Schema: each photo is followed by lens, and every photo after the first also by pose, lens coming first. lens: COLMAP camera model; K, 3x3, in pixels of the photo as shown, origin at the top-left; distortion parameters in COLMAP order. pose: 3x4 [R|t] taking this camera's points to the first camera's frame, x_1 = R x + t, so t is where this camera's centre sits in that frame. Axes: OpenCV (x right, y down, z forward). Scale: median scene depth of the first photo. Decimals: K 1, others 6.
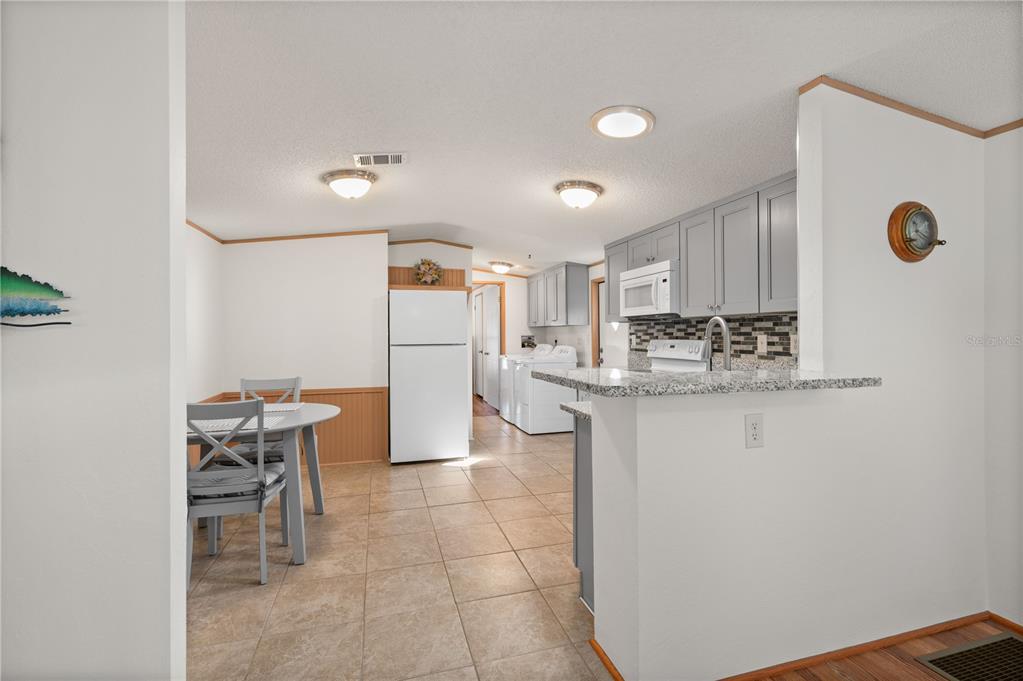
lens RADIAL K [[445.1, 0, 502.8], [0, 445.1, 330.2], [0, 0, 1]] dist [0.000985, 0.000005]
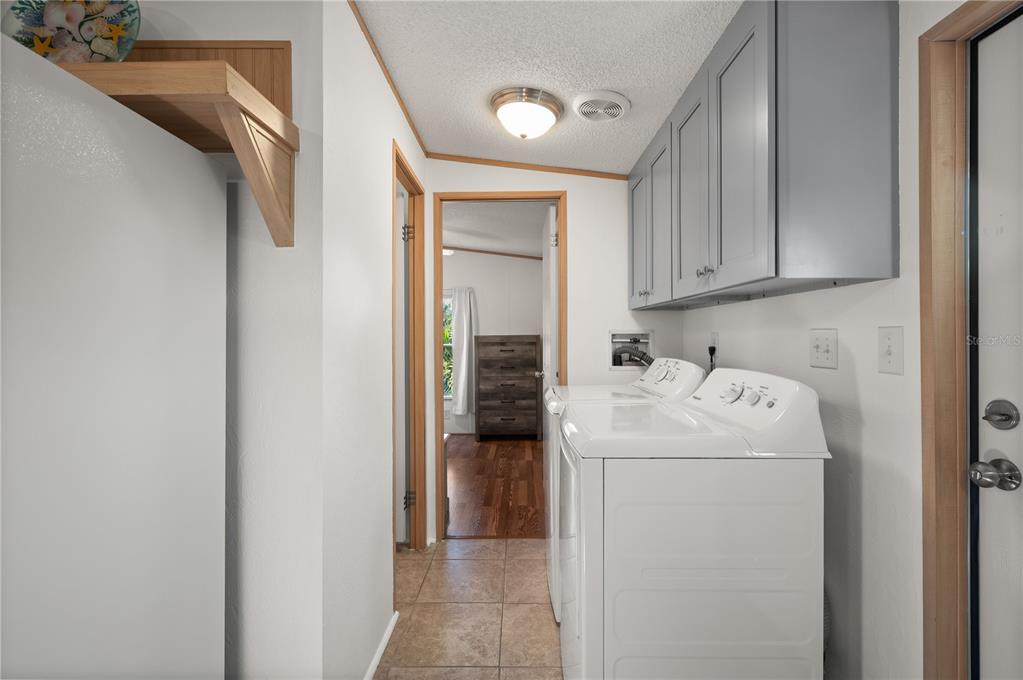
lens RADIAL K [[462.4, 0, 509.4], [0, 462.4, 335.8], [0, 0, 1]] dist [0.000191, -0.000031]
pose [[0.959371, 0.001329, -0.282146, 0.114946], [0.001678, 0.999944, 0.010419, 0.016678], [0.282144, -0.010469, 0.959315, 1.013583]]
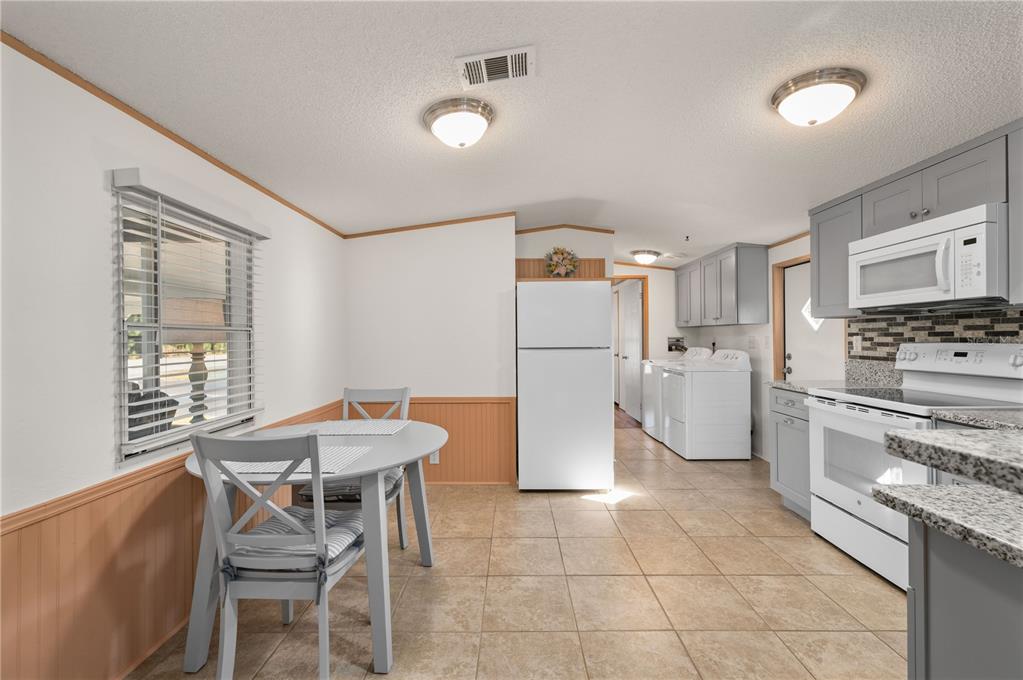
lens RADIAL K [[409.1, 0, 509.5], [0, 409.1, 336.2], [0, 0, 1]] dist [0.001104, -0.000042]
pose [[0.960313, -0.000929, -0.278924, -0.053887], [0.003047, 0.999970, 0.007160, 0.005486], [0.278909, -0.007726, 0.960286, 0.259646]]
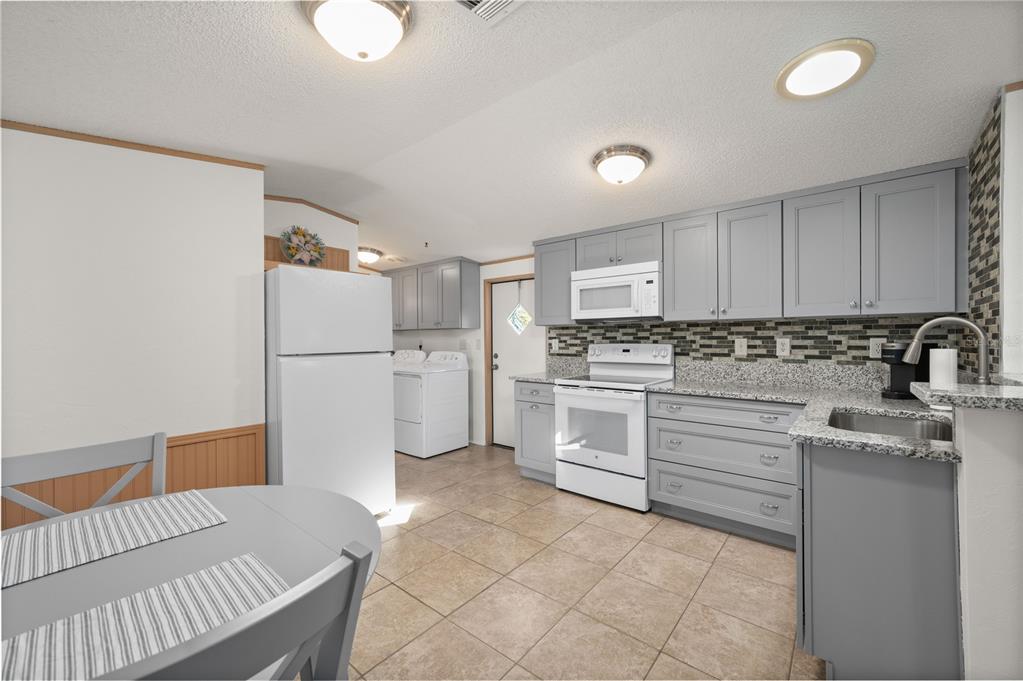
lens RADIAL K [[409.1, 0, 509.5], [0, 409.1, 336.7], [0, 0, 1]] dist [0.001104, -0.000042]
pose [[0.824399, 0.004196, 0.565993, -0.314729], [-0.005690, 0.999983, 0.000875, 0.005902], [-0.565980, -0.003942, 0.824410, 0.364776]]
